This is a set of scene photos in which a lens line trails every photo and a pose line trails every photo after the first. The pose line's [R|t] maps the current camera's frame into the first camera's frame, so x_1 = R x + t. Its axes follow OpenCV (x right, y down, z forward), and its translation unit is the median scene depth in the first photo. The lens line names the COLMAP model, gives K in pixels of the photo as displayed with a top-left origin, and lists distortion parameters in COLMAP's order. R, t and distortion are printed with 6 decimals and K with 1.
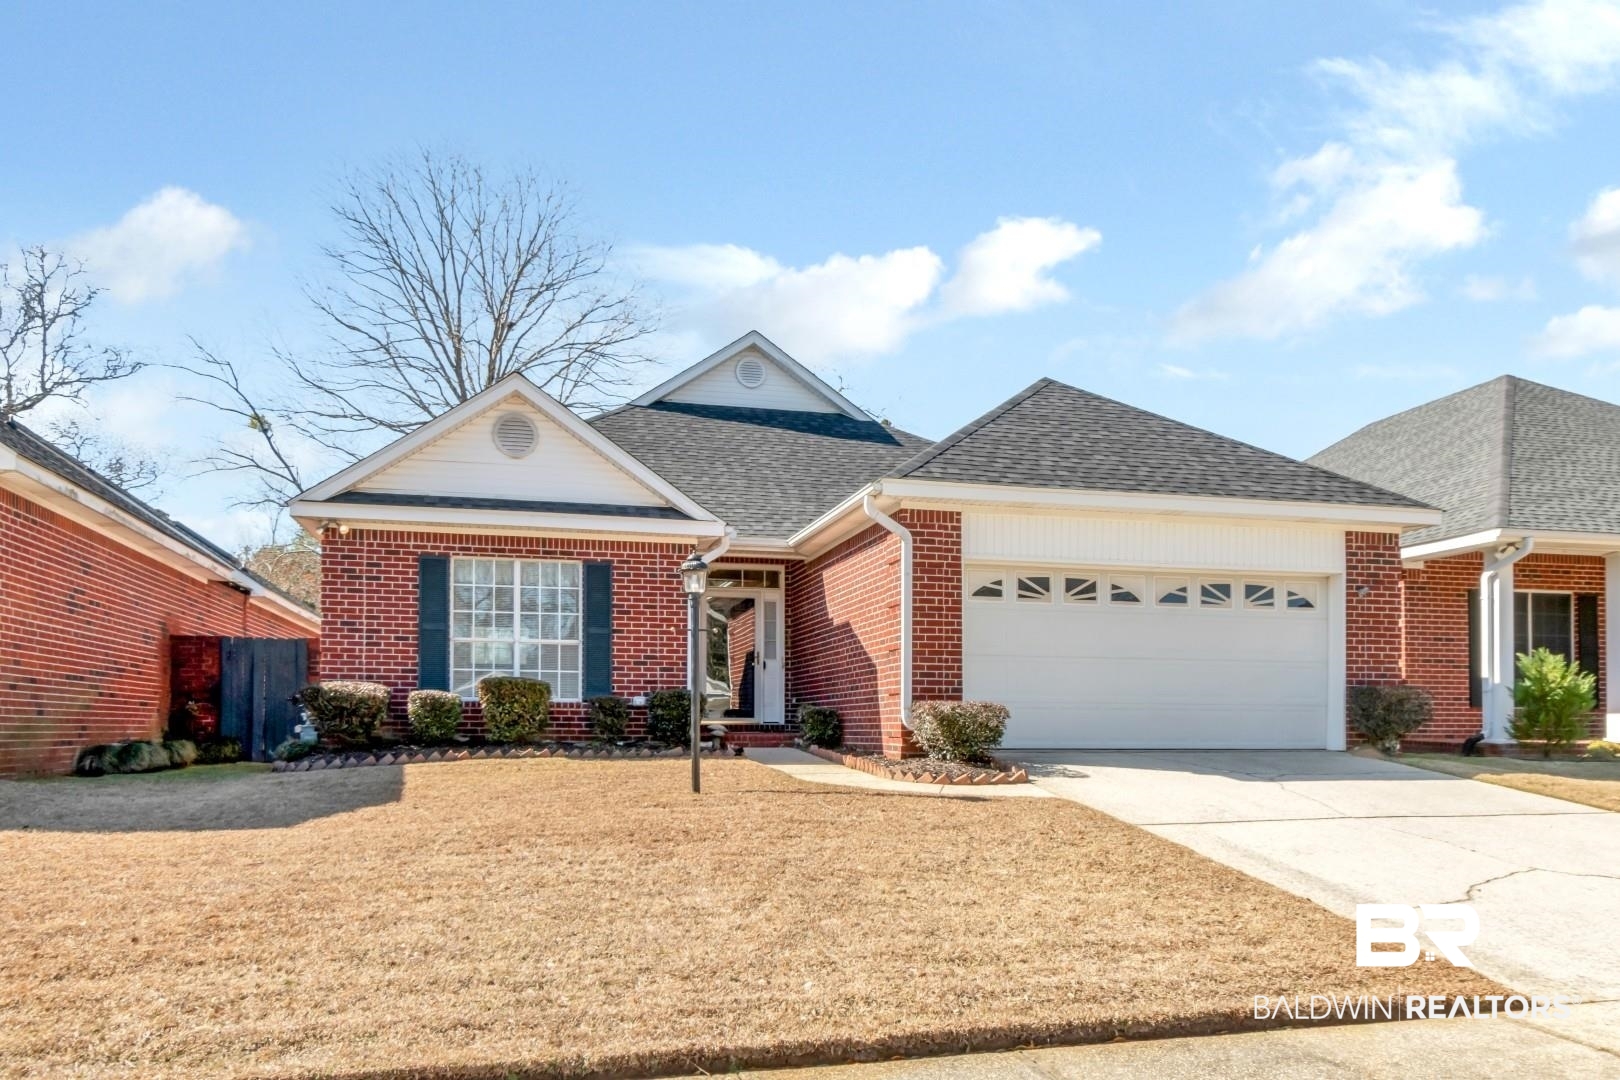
lens RADIAL K [[1025.2, 0, 810.0], [0, 1025.2, 598.8], [0, 0, 1]] dist [0.003752, 0.001296]
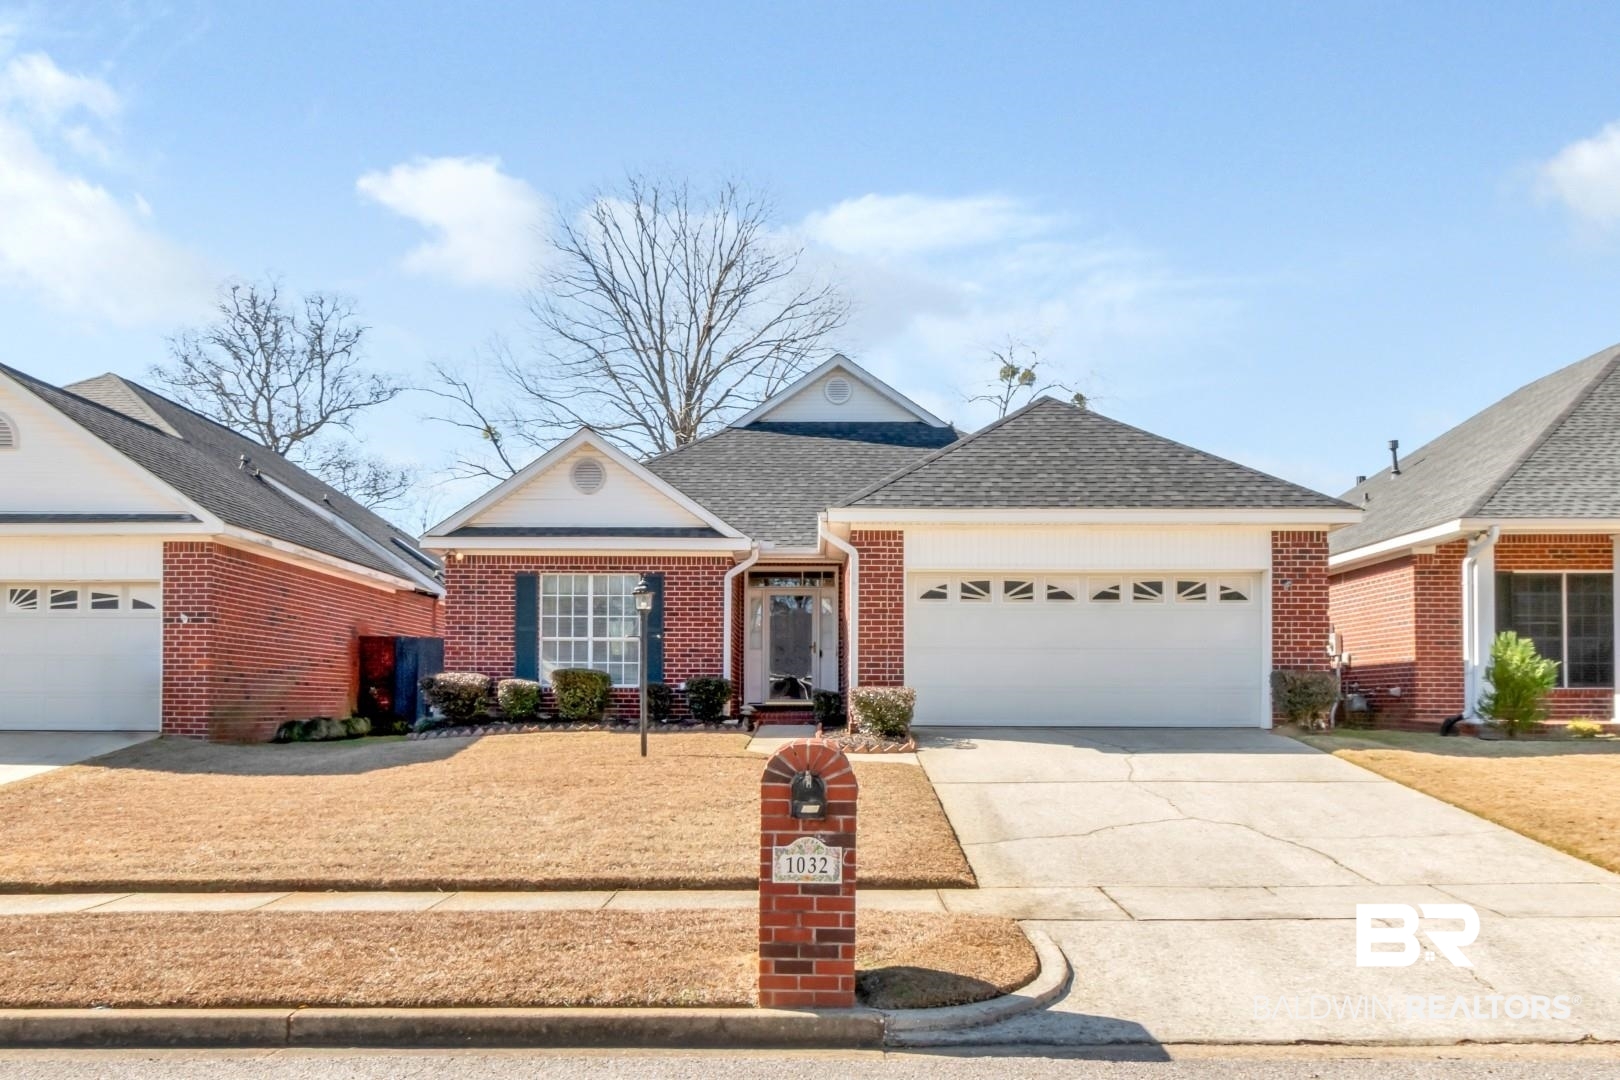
lens RADIAL K [[1037.6, 0, 810.0], [0, 1037.6, 540.0], [0, 0, 1]] dist [0.002531, 0.000558]
pose [[0.976746, -0.034065, -0.211678, 0.272682], [0.026702, 0.998938, -0.037547, -0.027403], [0.212732, 0.031022, 0.976618, -0.208208]]
